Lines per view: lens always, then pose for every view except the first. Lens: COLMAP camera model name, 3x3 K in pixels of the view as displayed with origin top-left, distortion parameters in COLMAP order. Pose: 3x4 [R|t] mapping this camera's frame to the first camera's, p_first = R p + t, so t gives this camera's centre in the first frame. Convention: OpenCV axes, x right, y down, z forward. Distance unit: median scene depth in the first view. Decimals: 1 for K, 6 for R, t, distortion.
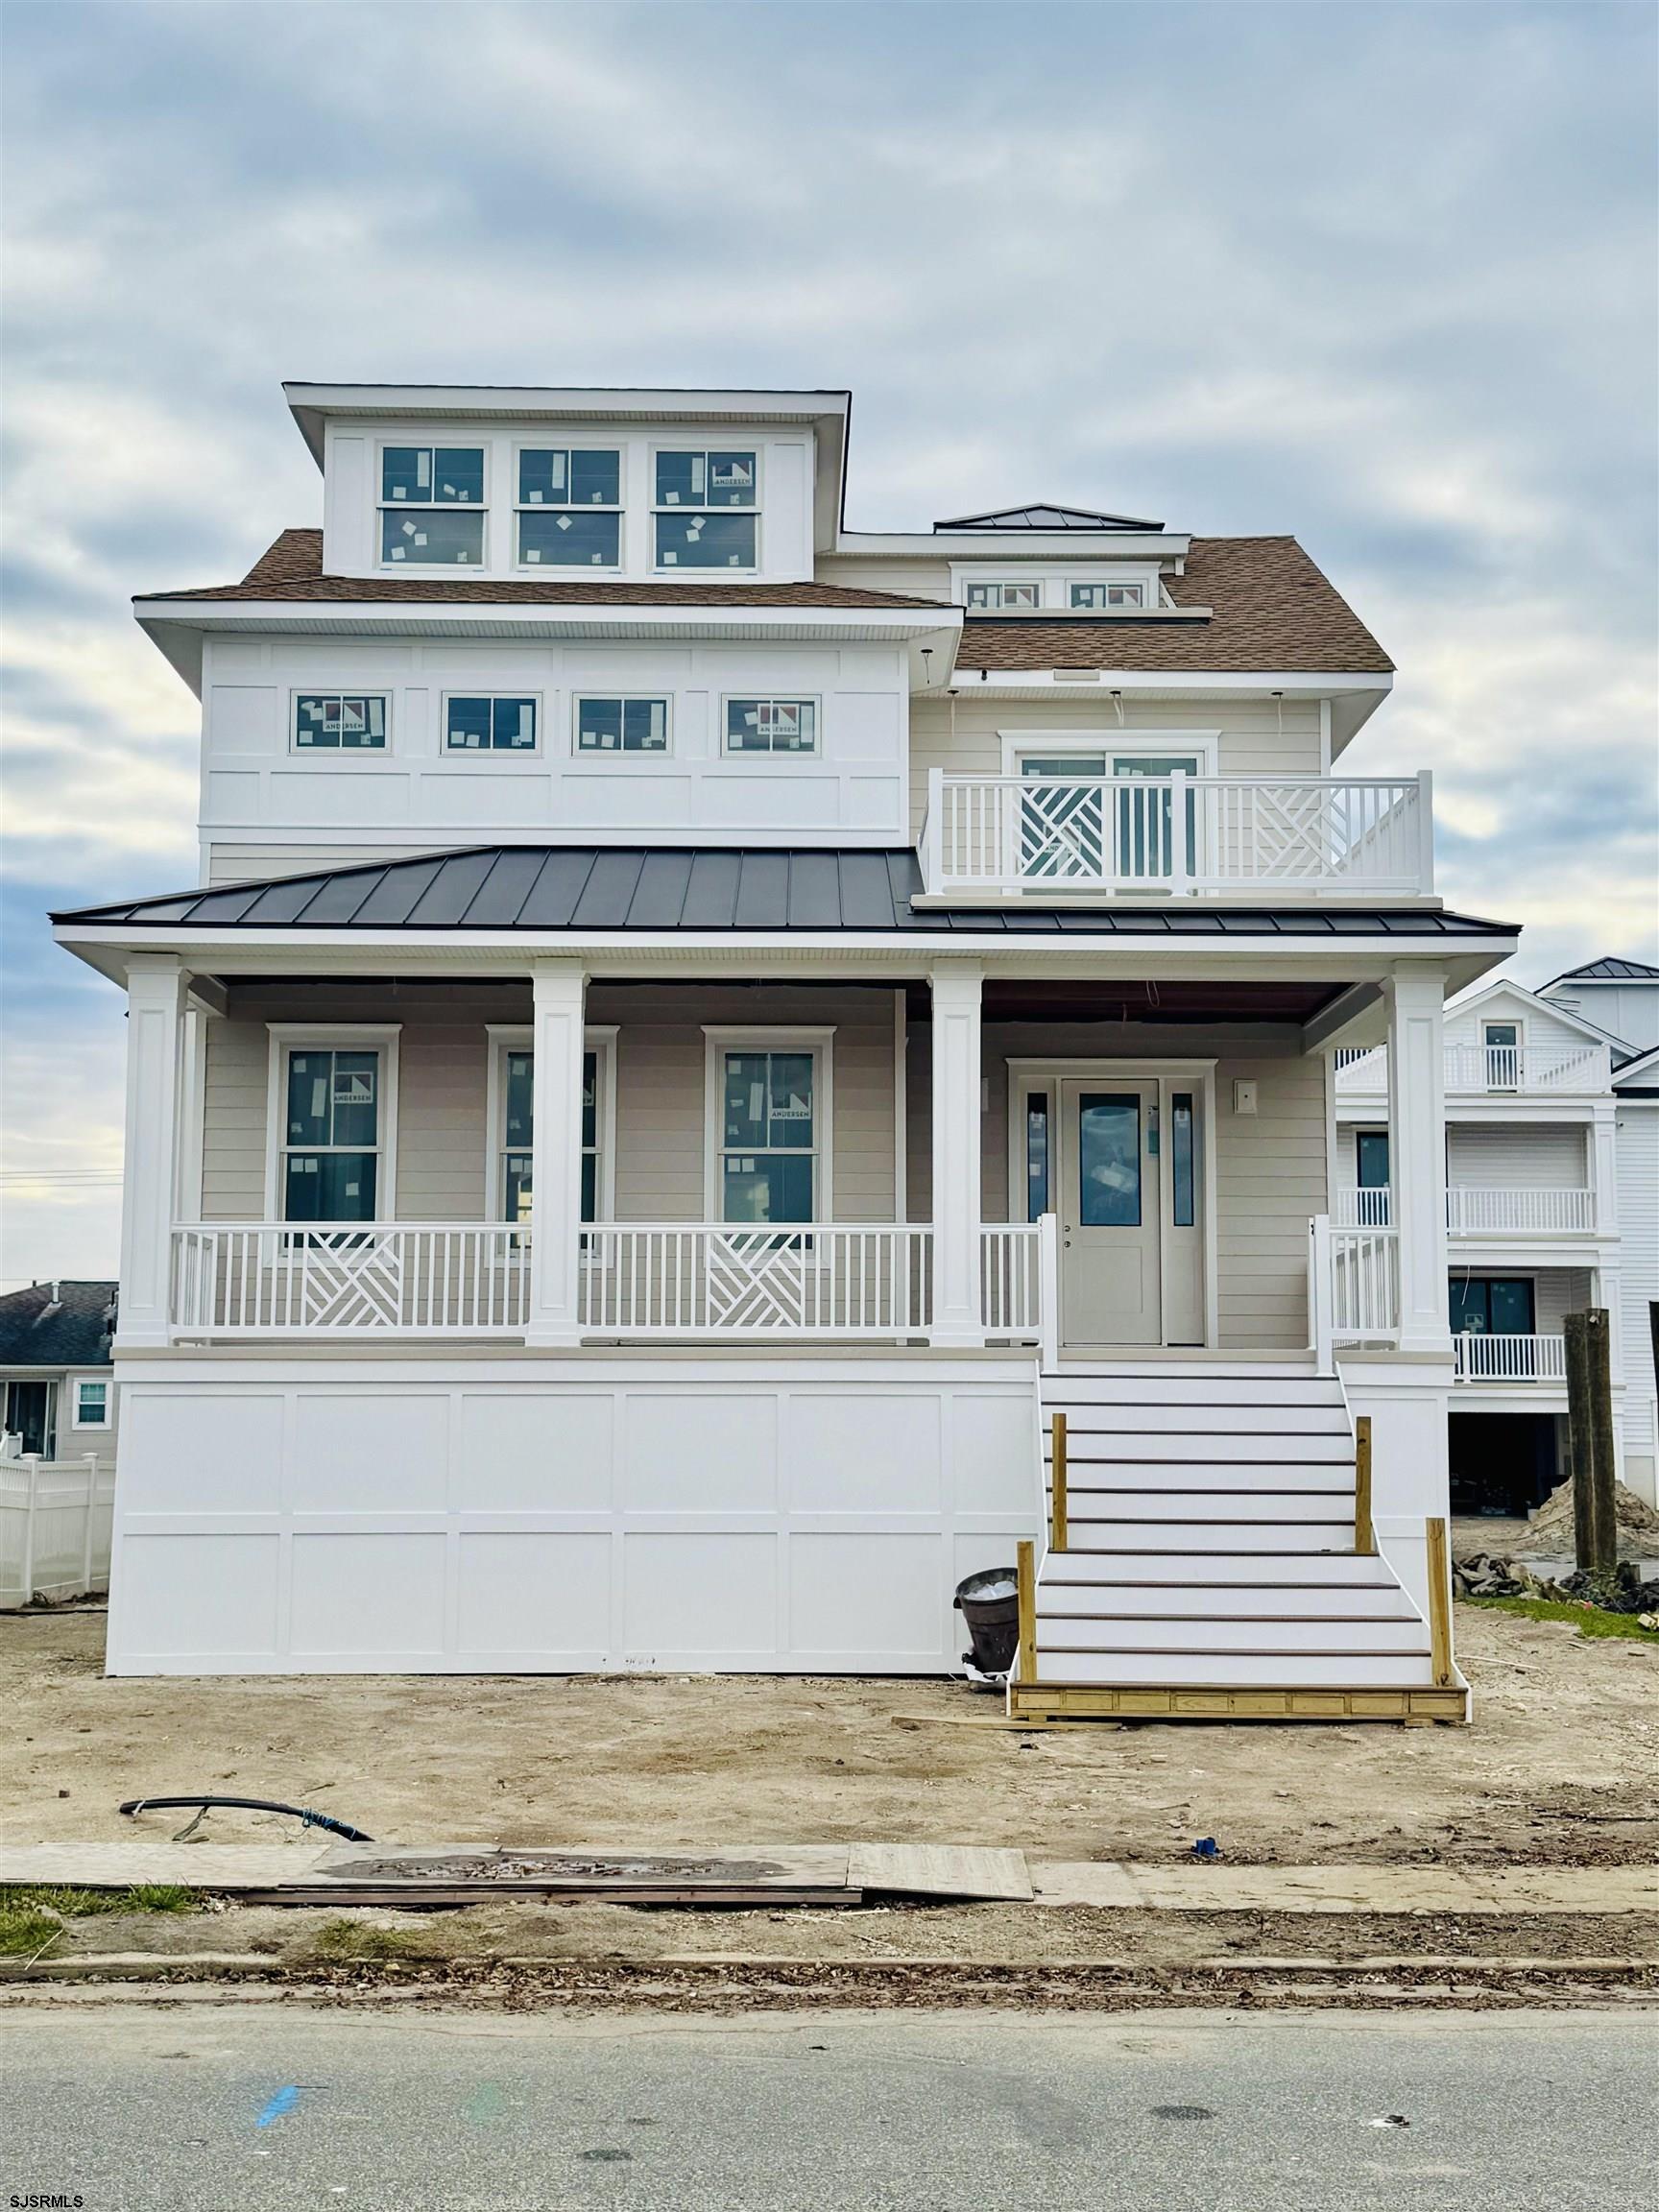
lens RADIAL K [[2916.1, 0, 846.2], [0, 2916.1, 1097.5], [0, 0, 1]] dist [0.175149, 0.000000]
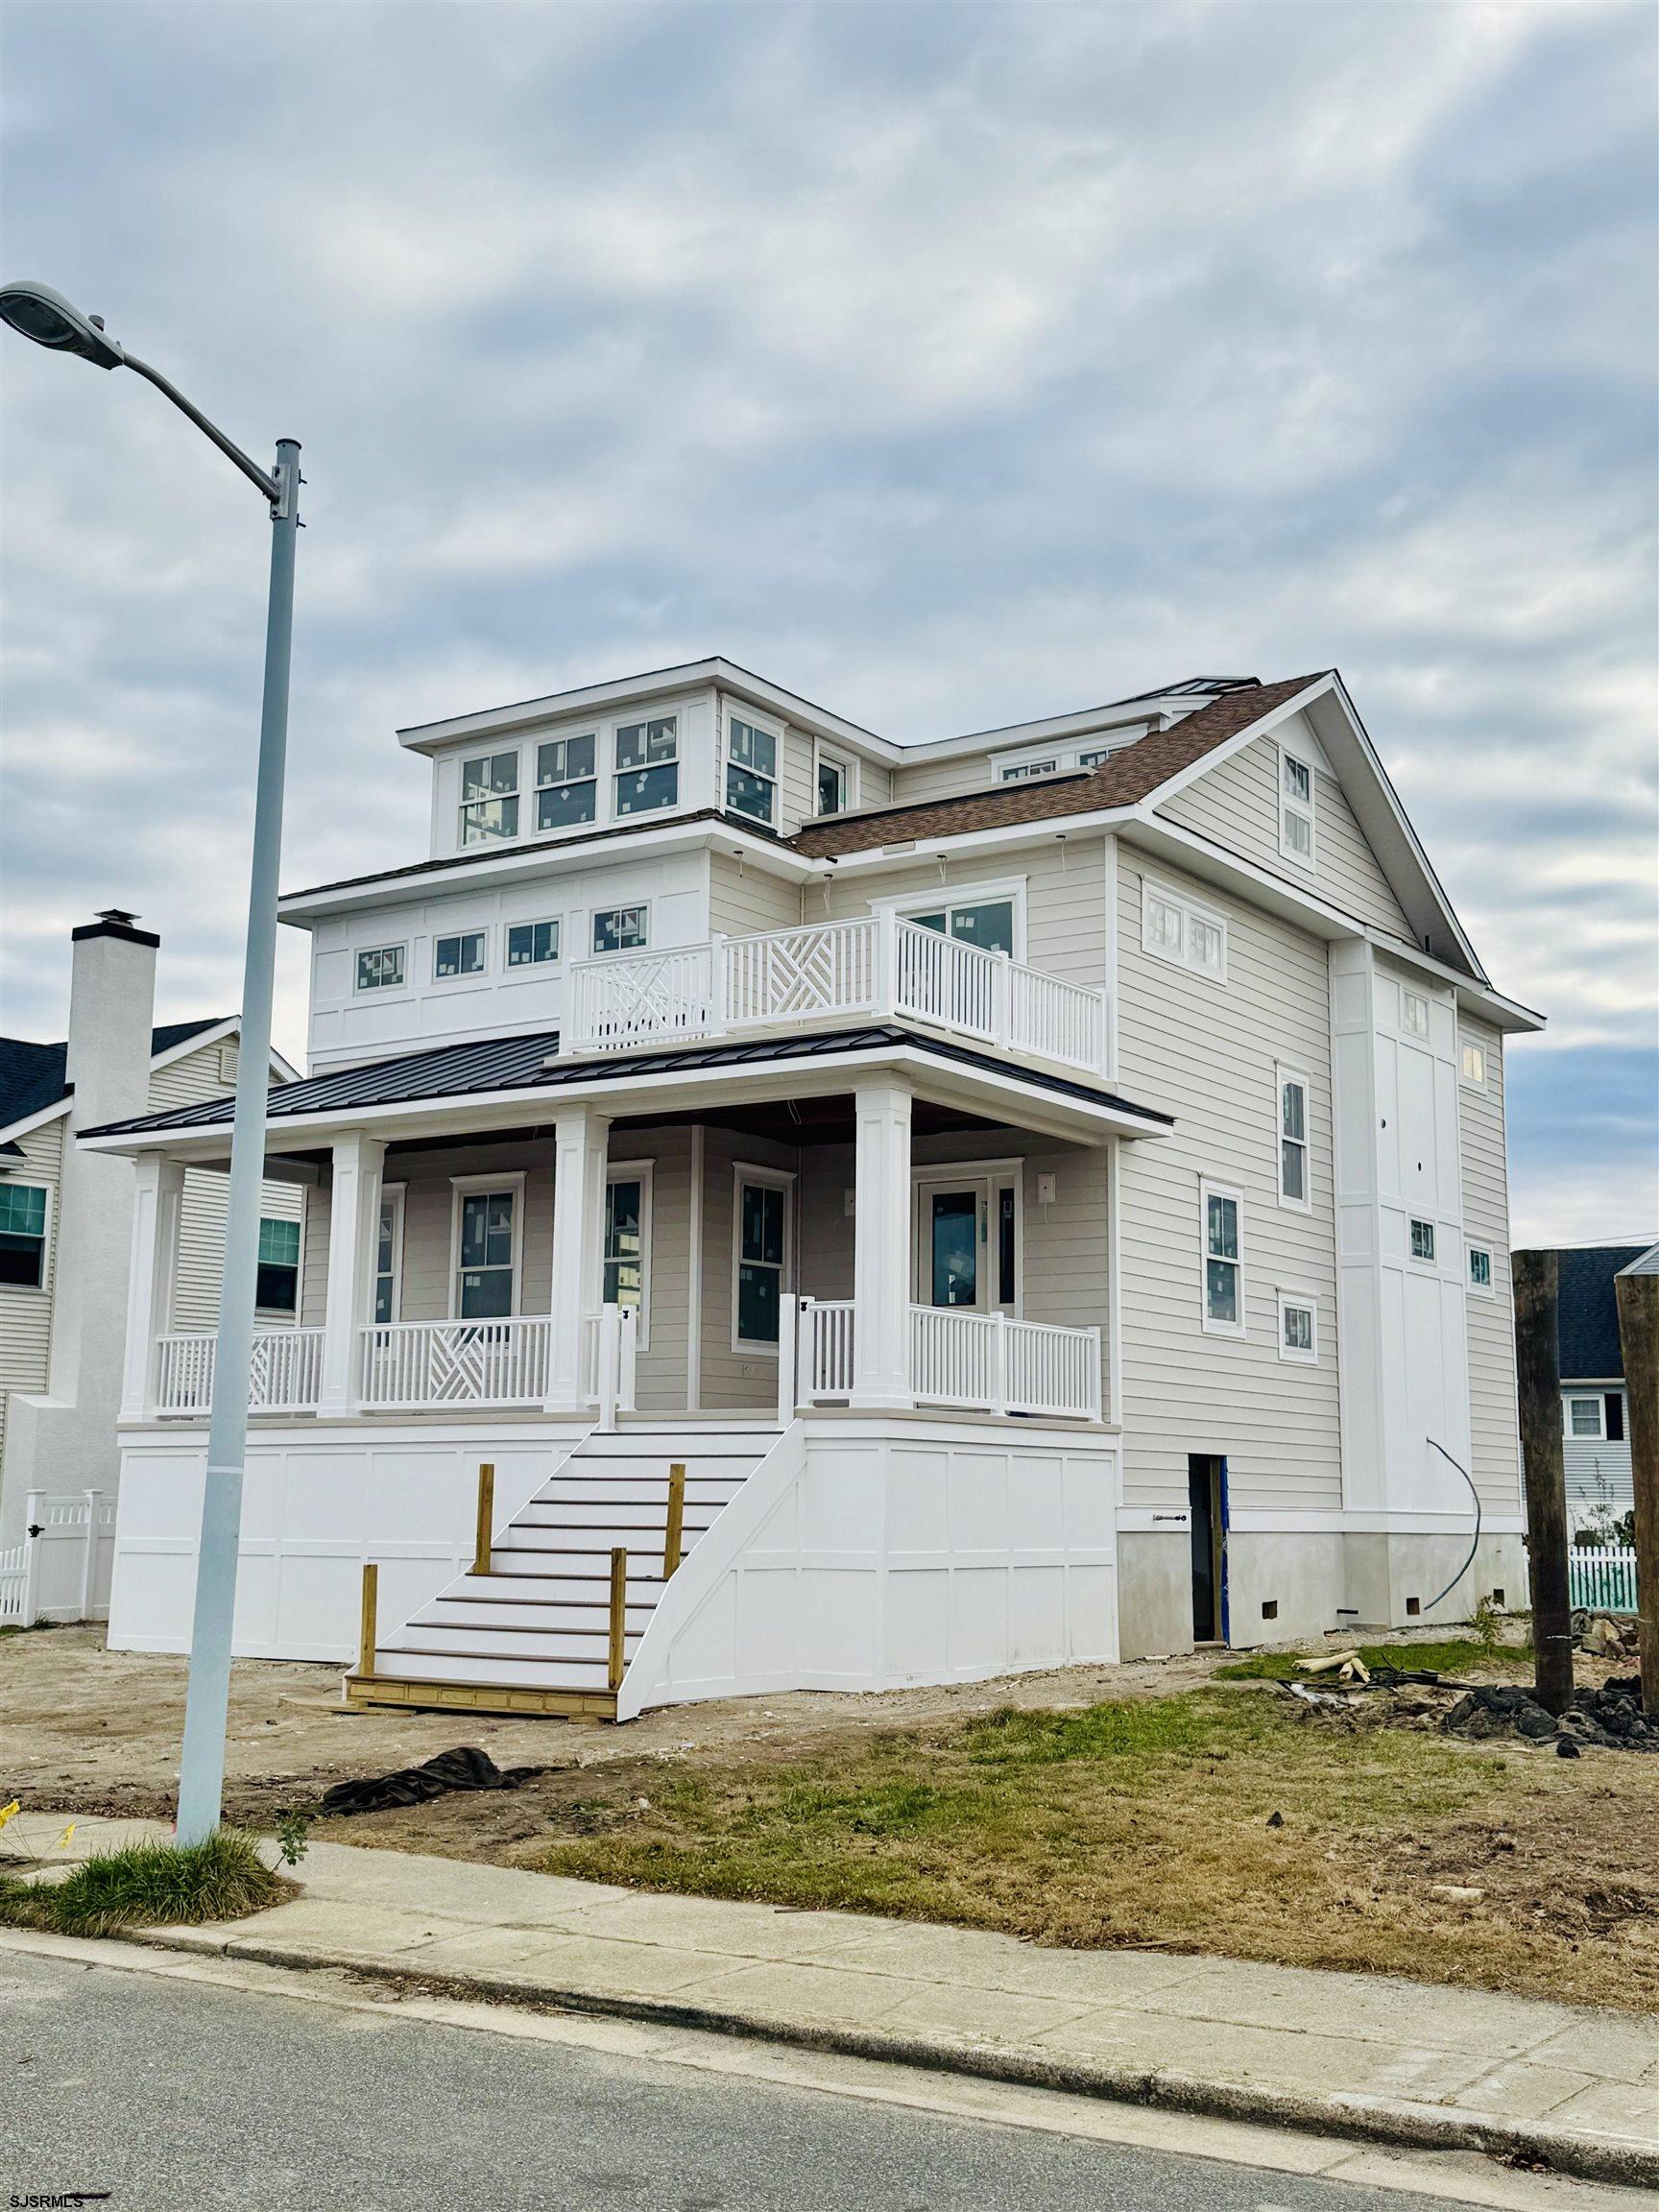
lens RADIAL K [[2384.6, 0, 836.2], [0, 2384.6, 1109.5], [0, 0, 1]] dist [0.105005, 0.000000]
pose [[0.818885, -0.087783, -0.567206, 0.685622], [0.068418, 0.996118, -0.055387, 0.018667], [0.569866, 0.006548, 0.821712, 0.196006]]
